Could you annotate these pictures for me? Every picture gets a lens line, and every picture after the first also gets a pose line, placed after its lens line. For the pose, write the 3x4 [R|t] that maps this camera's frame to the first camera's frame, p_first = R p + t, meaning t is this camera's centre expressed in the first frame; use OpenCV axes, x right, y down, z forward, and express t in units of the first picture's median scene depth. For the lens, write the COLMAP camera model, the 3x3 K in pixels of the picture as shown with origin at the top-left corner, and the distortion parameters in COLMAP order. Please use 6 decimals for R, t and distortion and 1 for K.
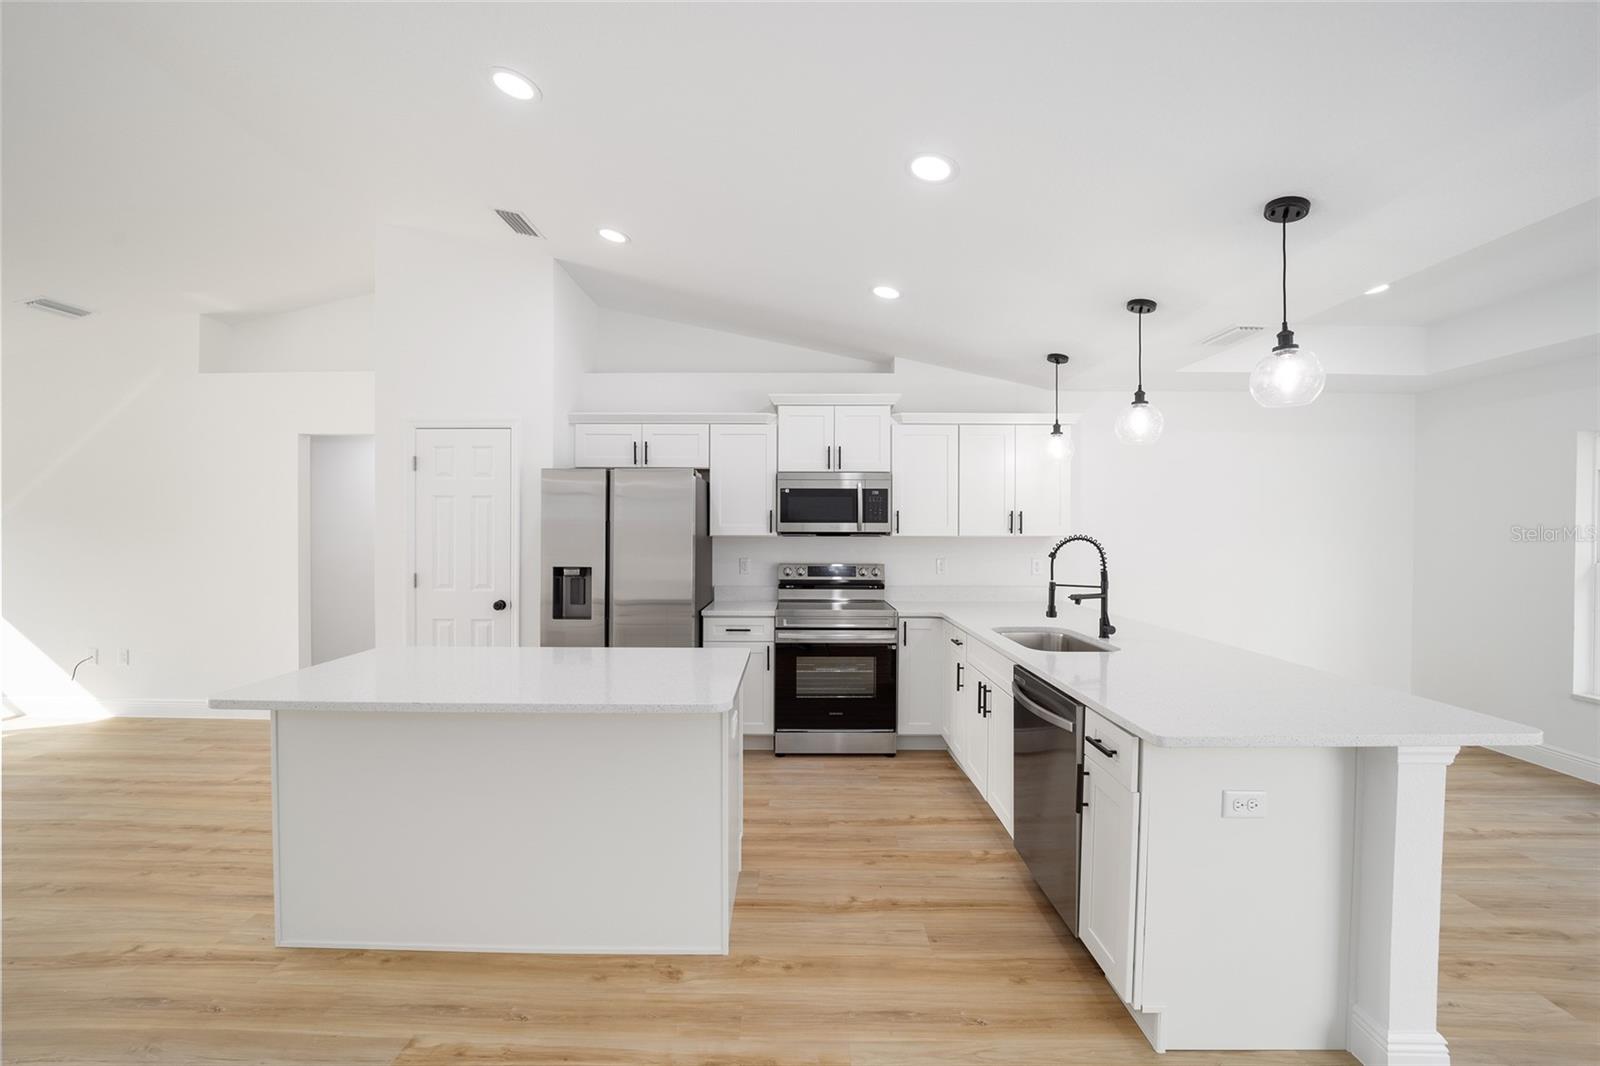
lens RADIAL K [[649.9, 0, 795.9], [0, 649.9, 531.4], [0, 0, 1]] dist [-0.029818, 0.004538]
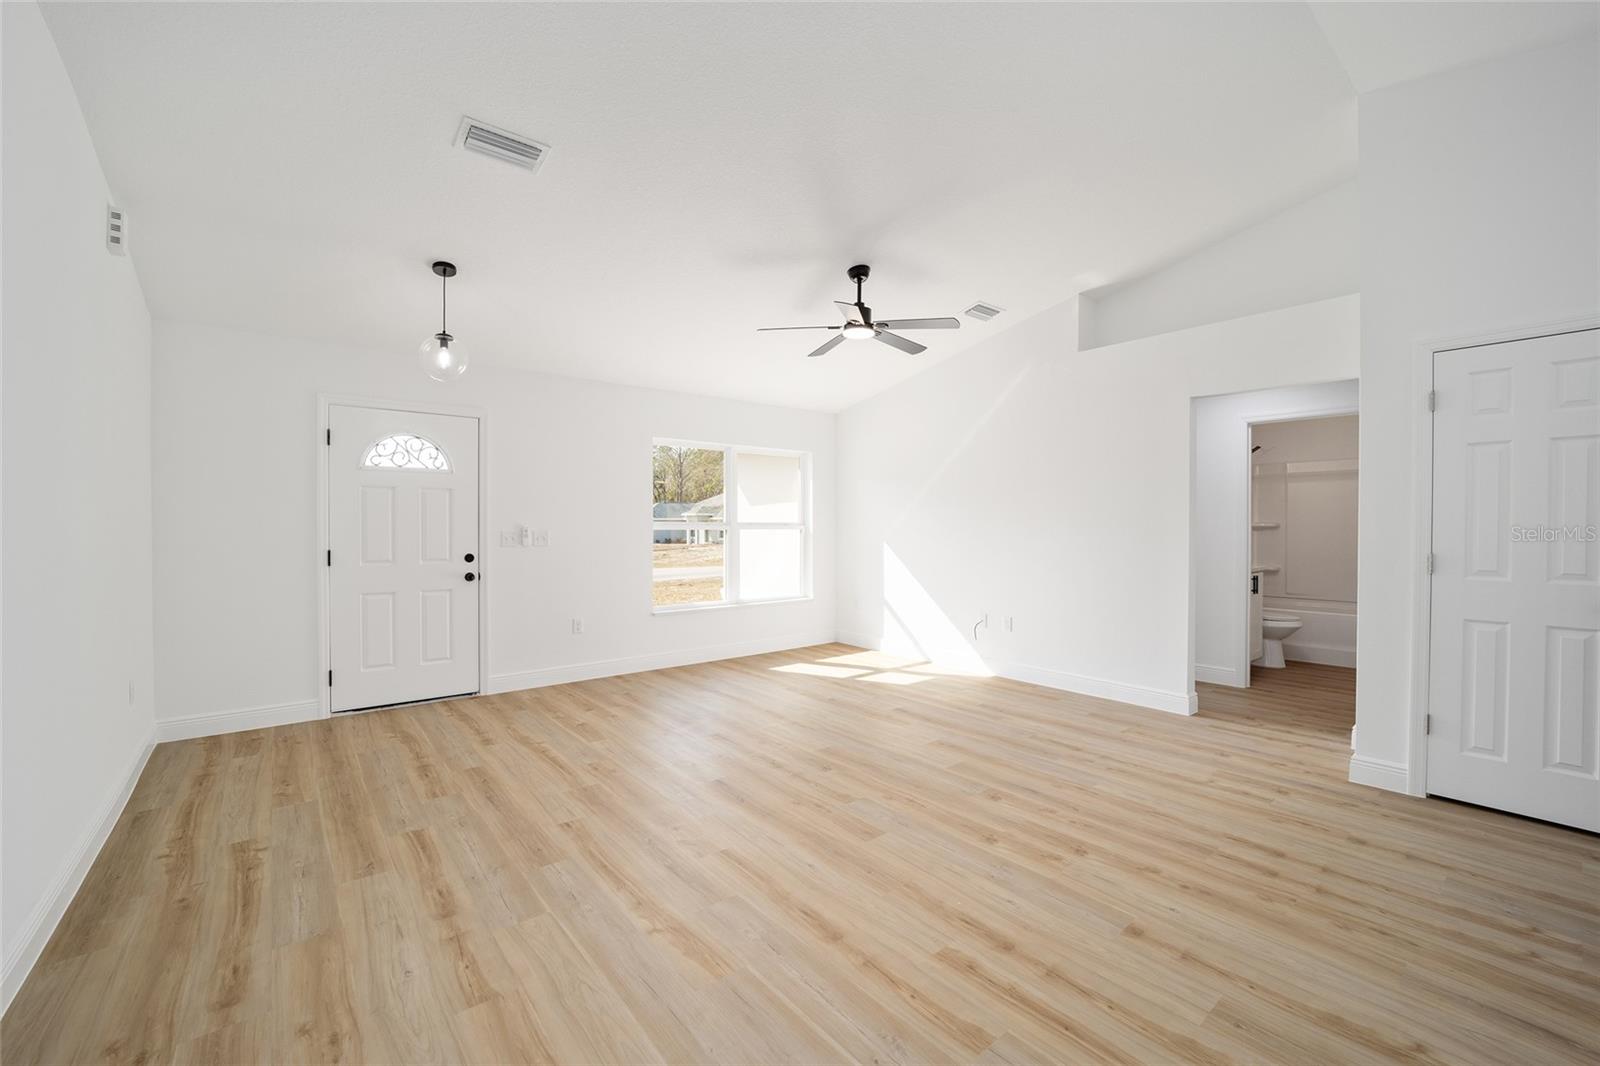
lens RADIAL K [[649.9, 0, 795.9], [0, 649.9, 531.4], [0, 0, 1]] dist [-0.029818, 0.004538]
pose [[0.632315, 0.006401, -0.774685, -0.509938], [-0.005107, 0.999979, 0.004093, 0.042095], [0.774694, 0.001369, 0.632334, 0.000329]]
